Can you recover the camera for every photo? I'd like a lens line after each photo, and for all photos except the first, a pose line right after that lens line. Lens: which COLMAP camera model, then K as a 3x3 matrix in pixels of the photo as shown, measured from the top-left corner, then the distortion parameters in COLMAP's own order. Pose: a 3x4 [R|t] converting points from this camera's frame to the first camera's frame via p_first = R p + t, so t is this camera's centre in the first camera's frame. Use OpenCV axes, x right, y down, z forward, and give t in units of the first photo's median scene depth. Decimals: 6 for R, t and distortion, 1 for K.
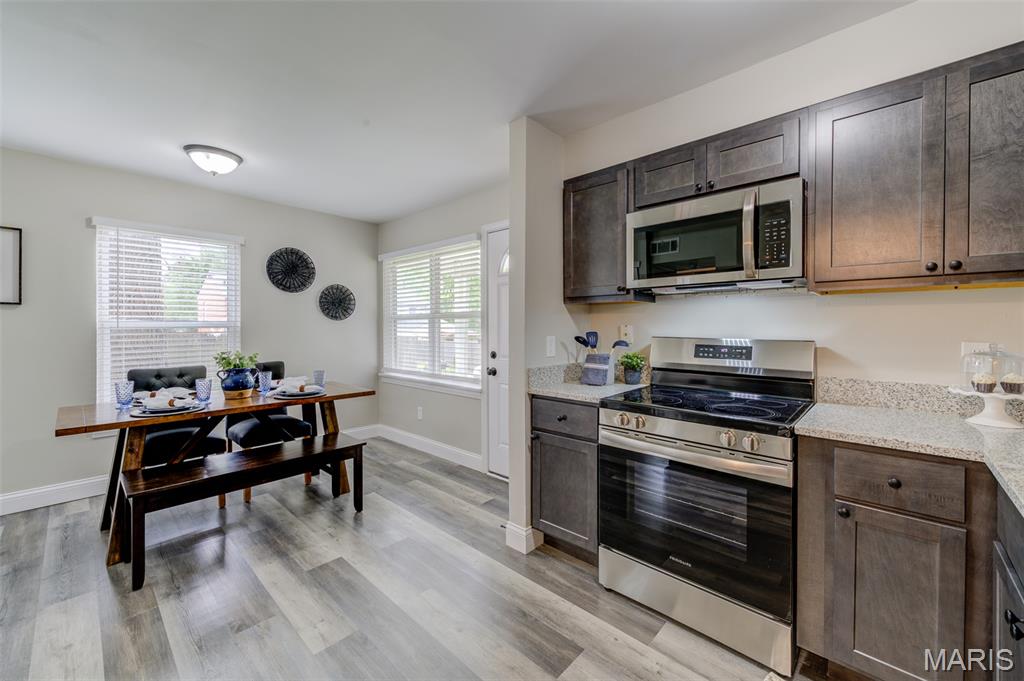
lens RADIAL K [[417.4, 0, 515.8], [0, 417.4, 330.2], [0, 0, 1]] dist [0.000396, -0.000141]
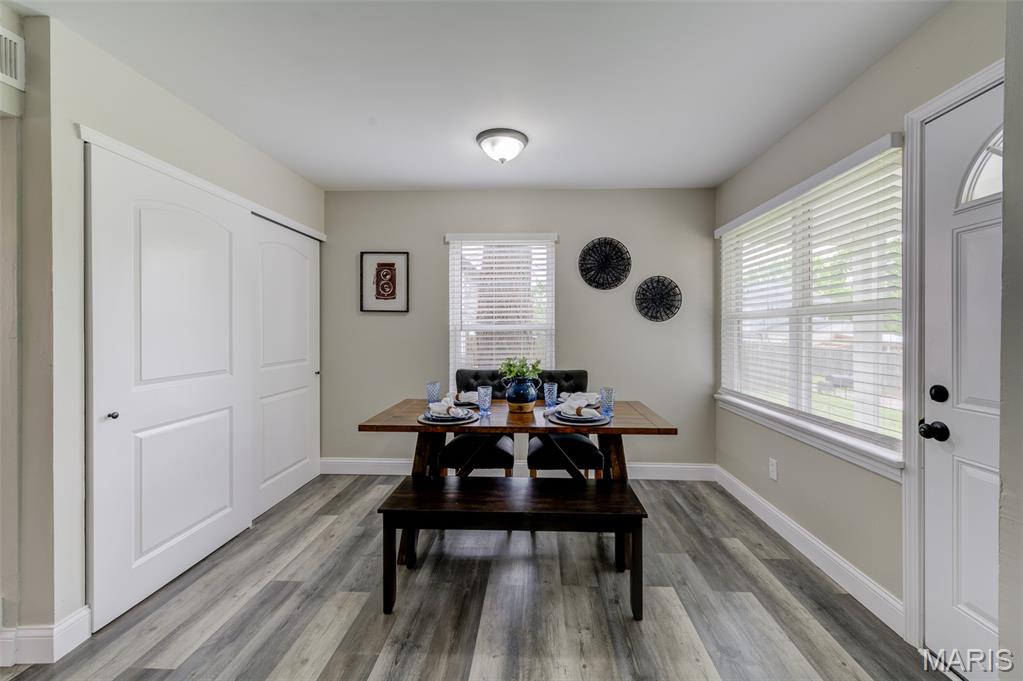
lens RADIAL K [[417.0, 0, 515.3], [0, 417.0, 330.2], [0, 0, 1]] dist [0.000396, -0.000141]
pose [[0.654418, 0.001170, -0.756132, -0.013027], [-0.007007, 0.999965, -0.004517, -0.002384], [0.756101, 0.008254, 0.654403, 0.357435]]
